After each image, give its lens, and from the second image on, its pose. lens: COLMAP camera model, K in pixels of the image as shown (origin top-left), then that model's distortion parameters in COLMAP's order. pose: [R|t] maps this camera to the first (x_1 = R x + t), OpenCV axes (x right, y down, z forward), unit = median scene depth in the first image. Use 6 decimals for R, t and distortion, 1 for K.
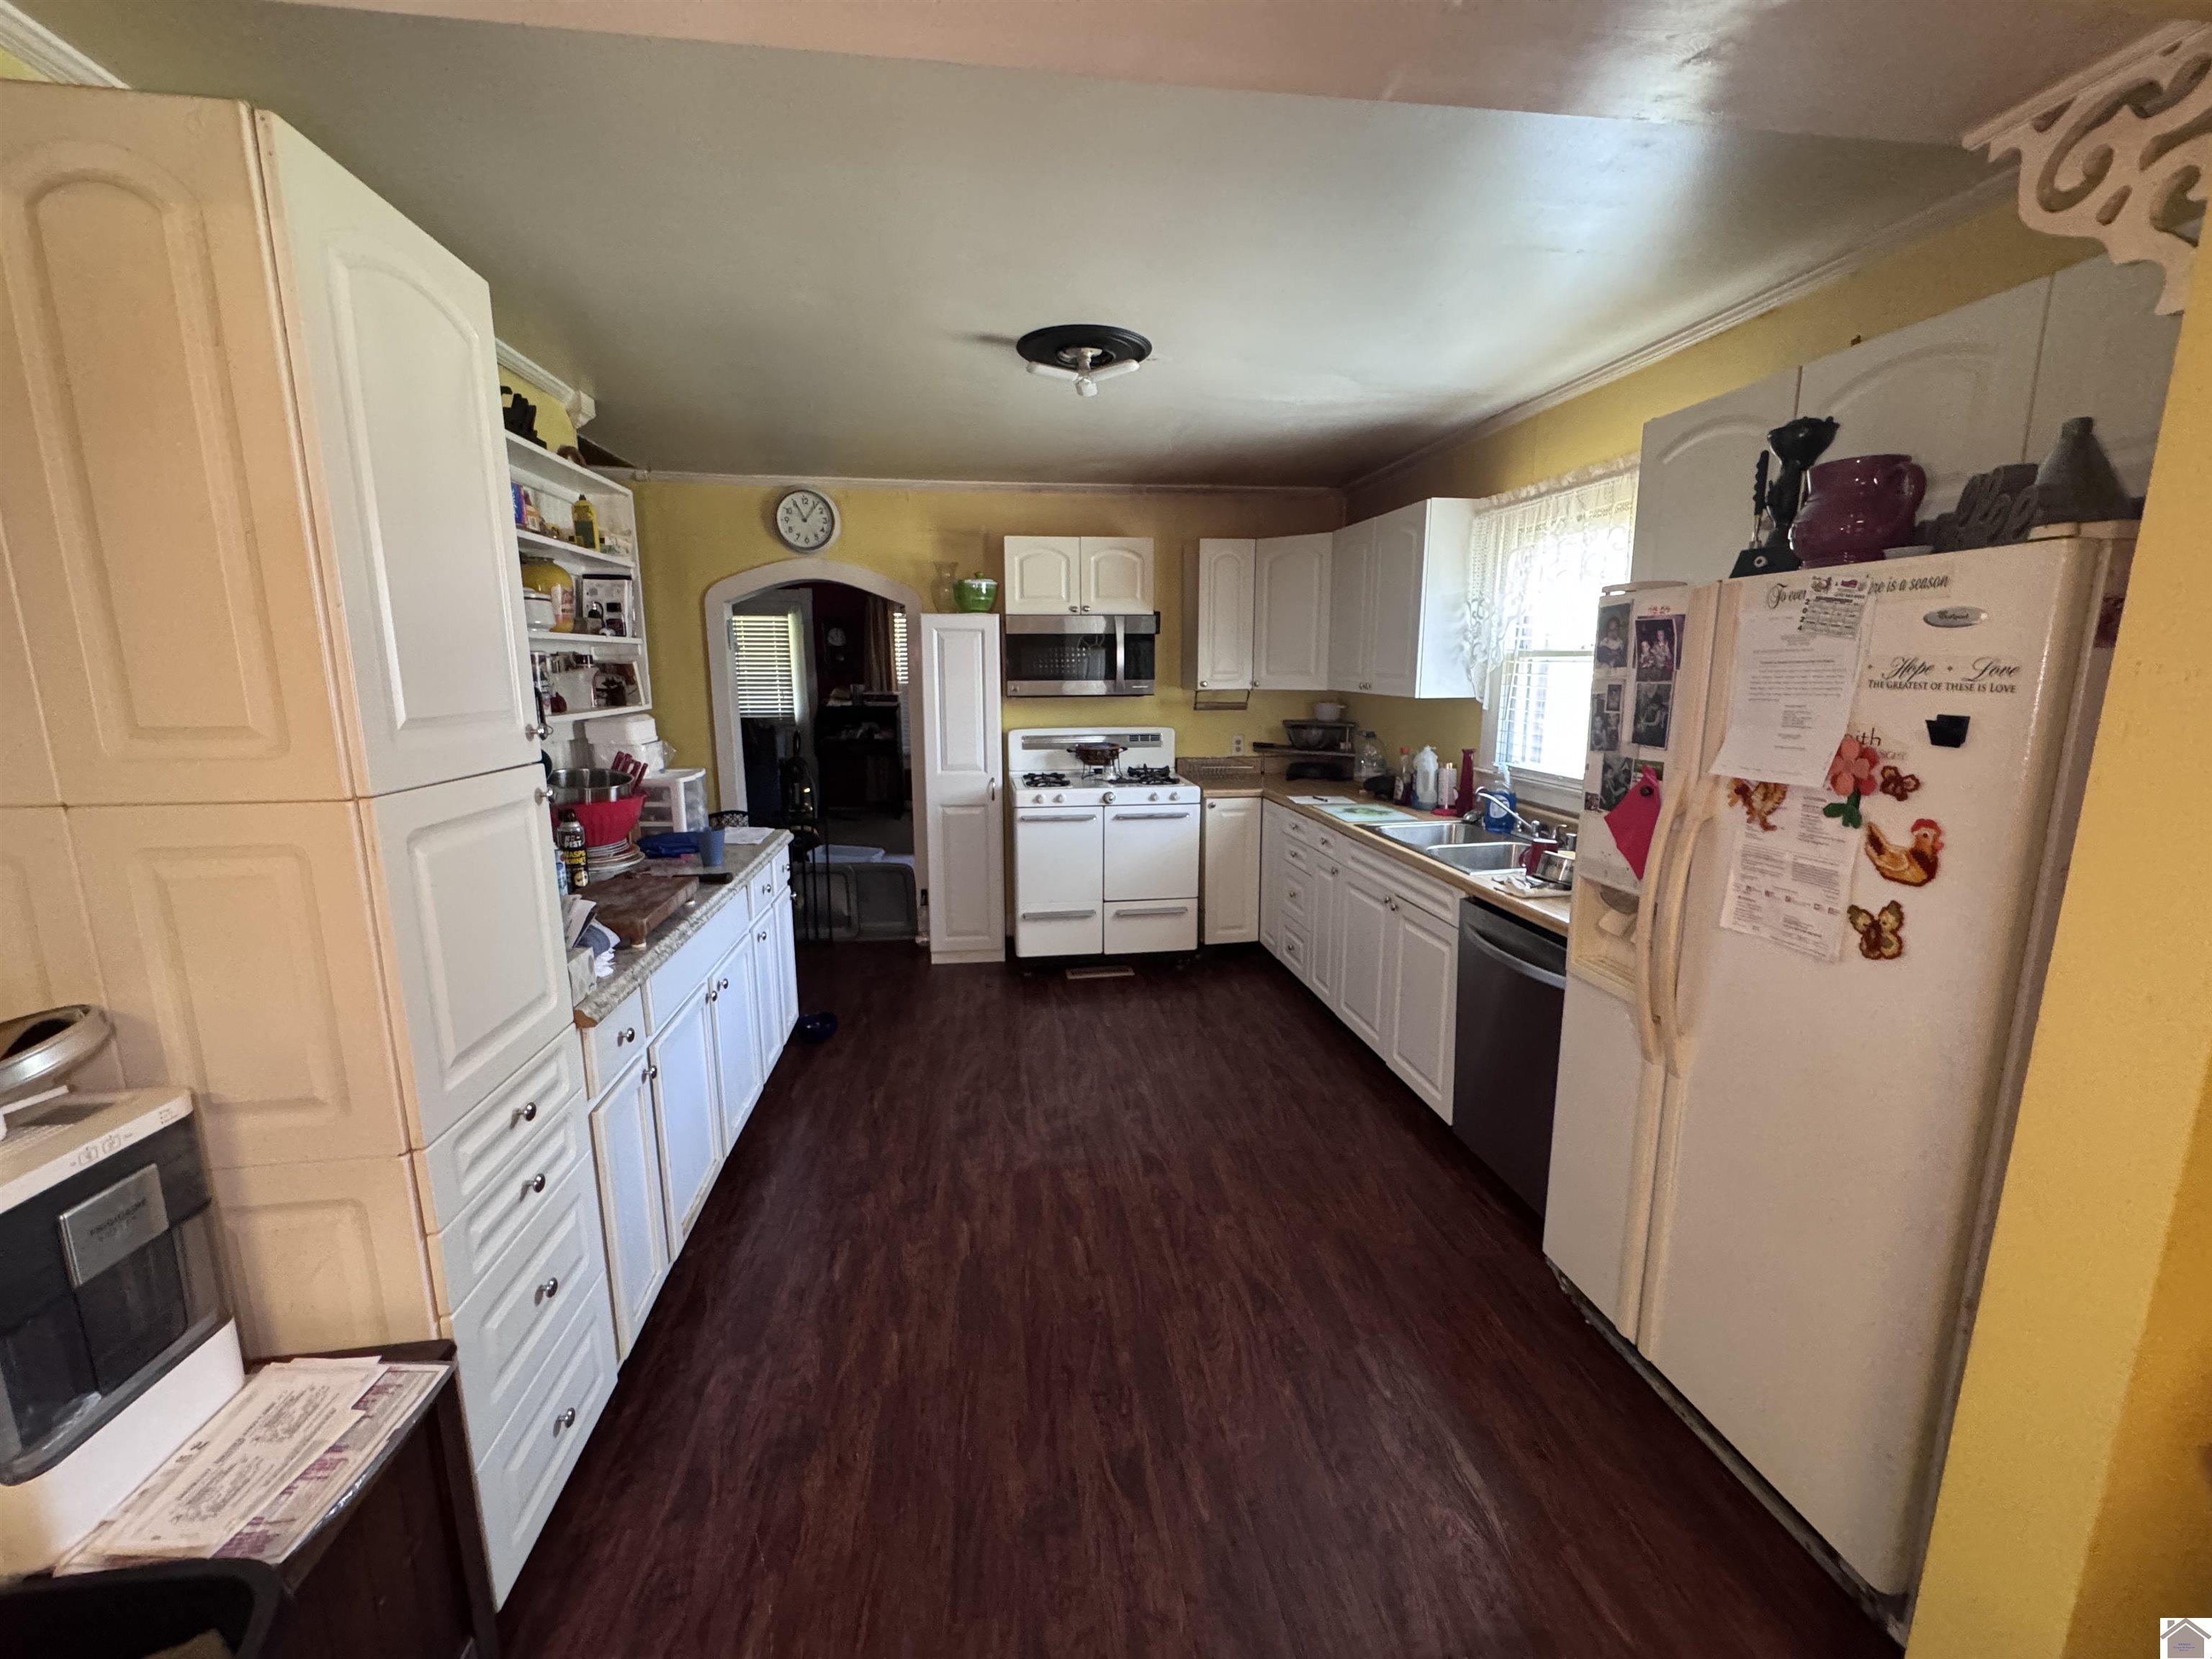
lens RADIAL K [[886.5, 0, 1106.0], [0, 886.5, 827.8], [0, 0, 1]] dist [-0.004739, -0.000248]
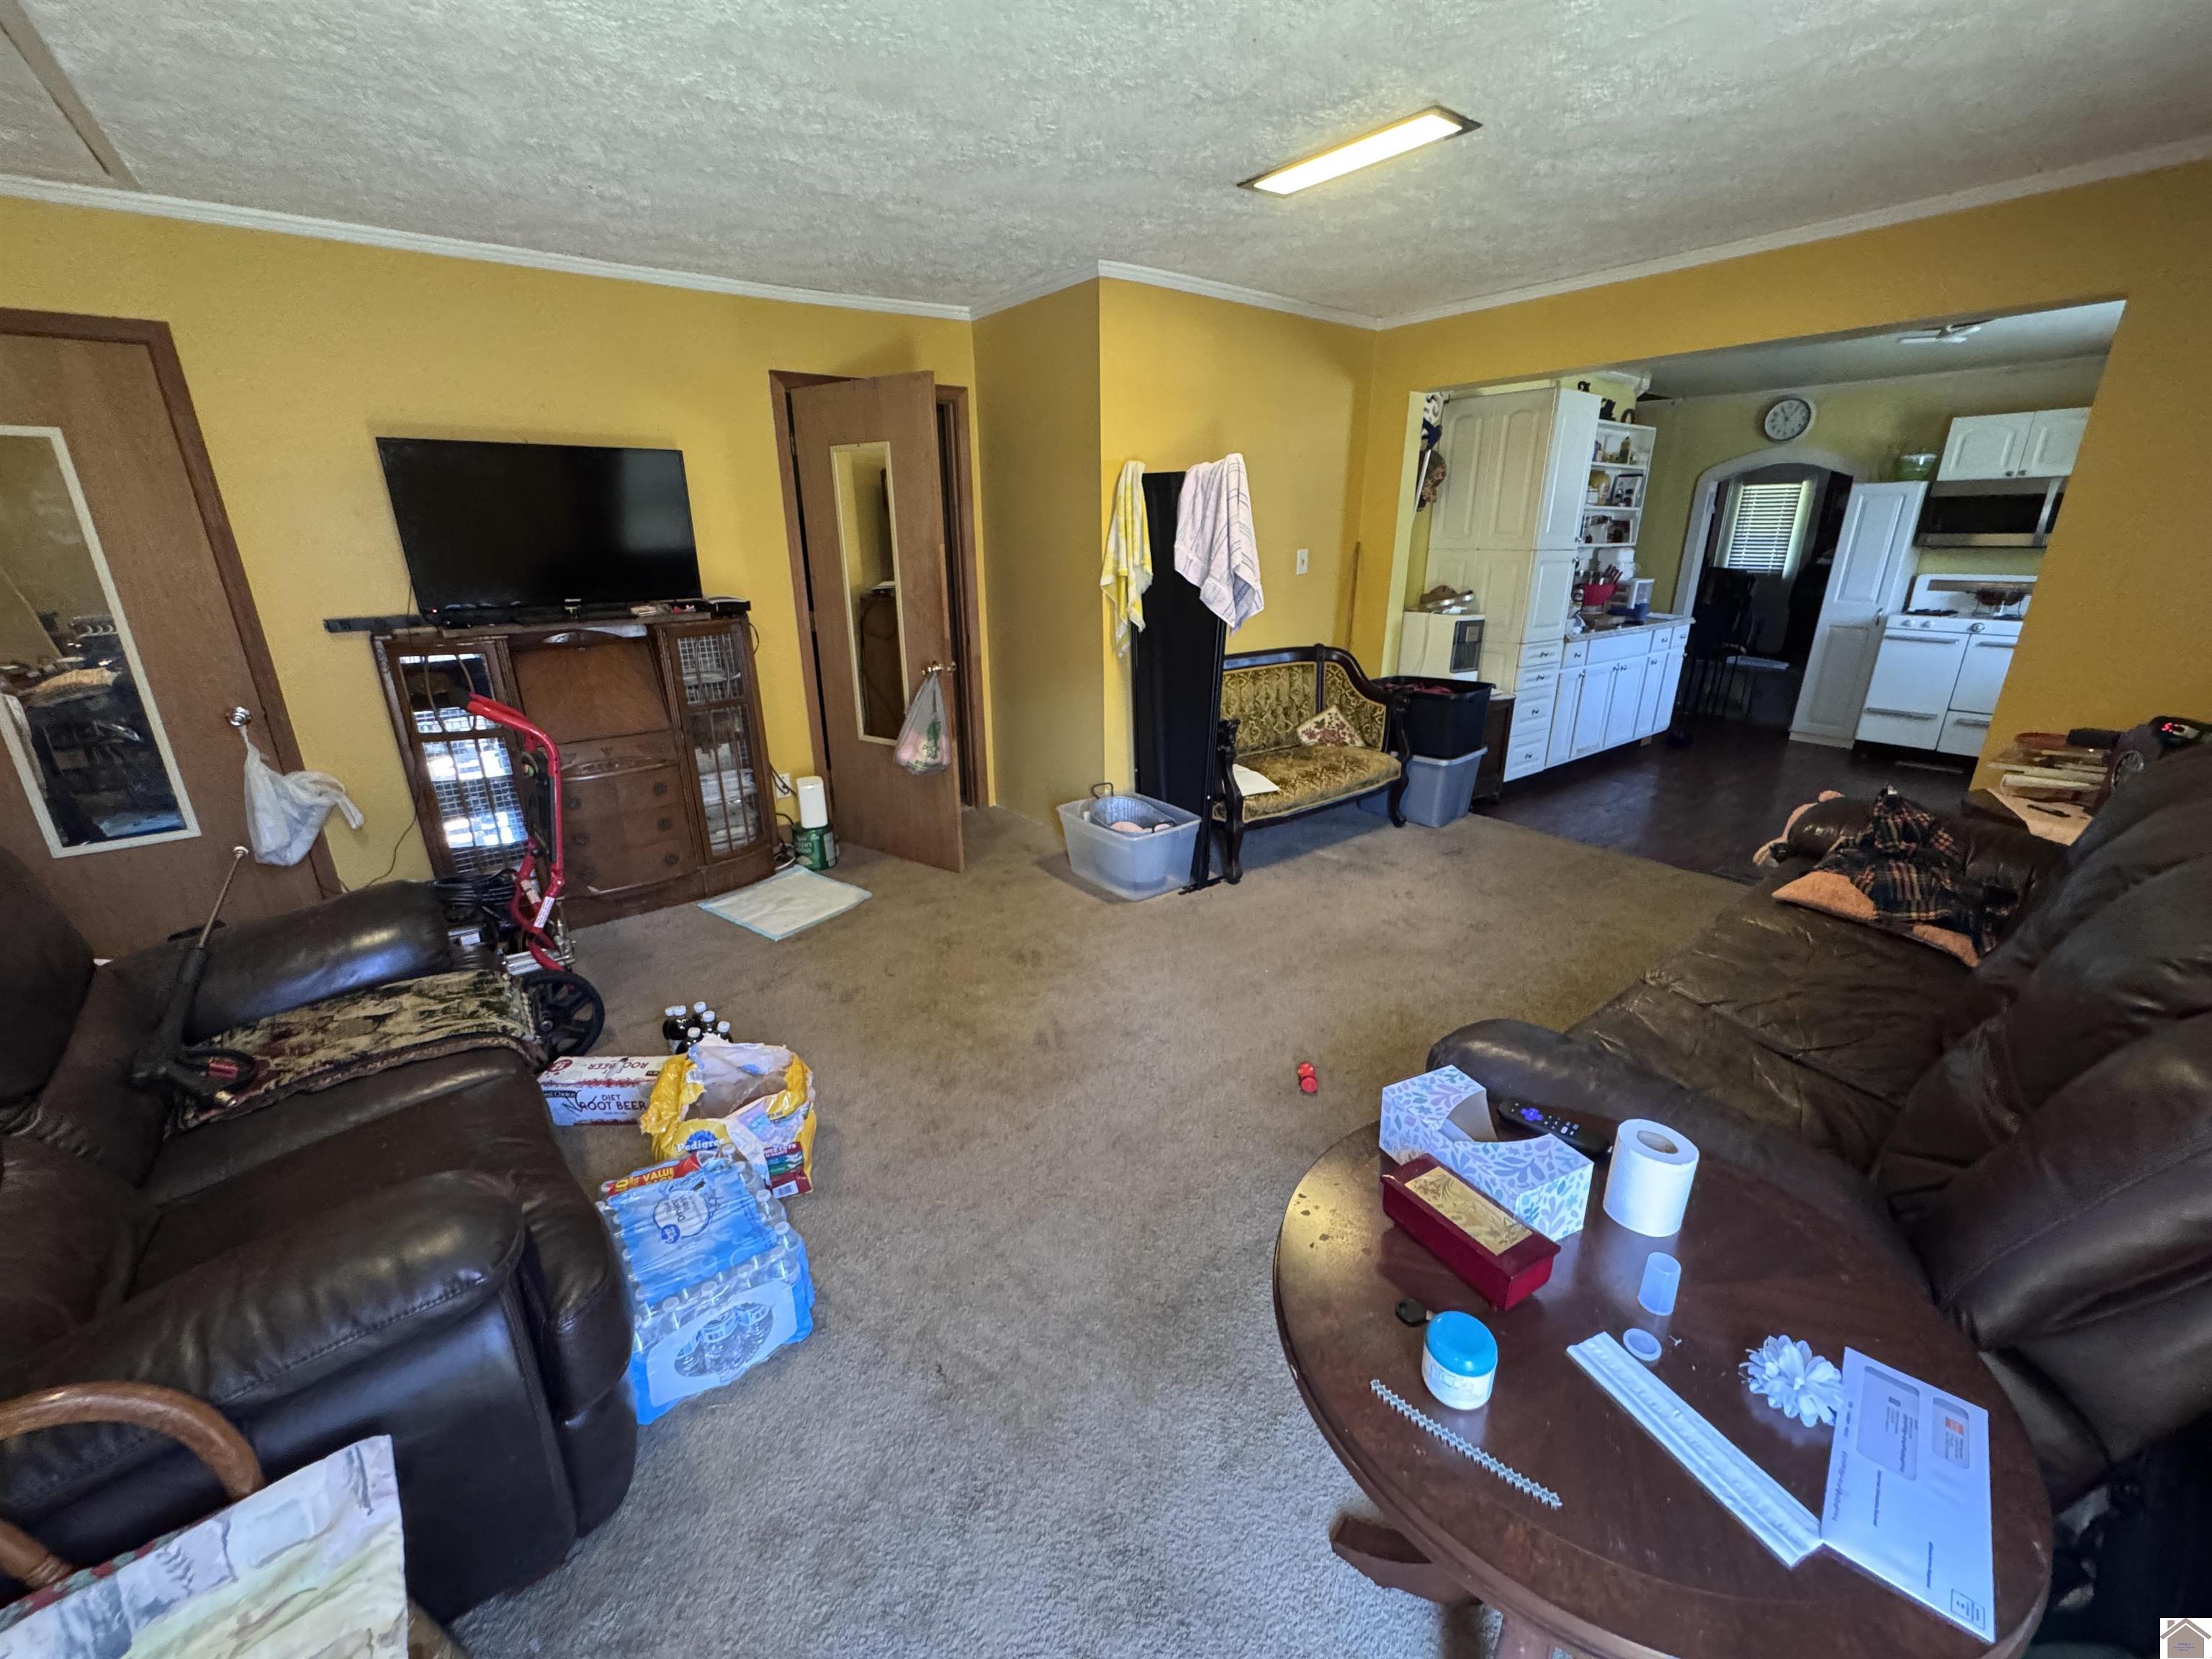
lens RADIAL K [[886.5, 0, 1103.6], [0, 886.5, 835.5], [0, 0, 1]] dist [-0.004739, -0.000248]
pose [[0.505774, 0.275119, -0.817620, 0.489445], [-0.155129, 0.961338, 0.227517, 0.161384], [0.848603, 0.011765, 0.528899, -0.748142]]
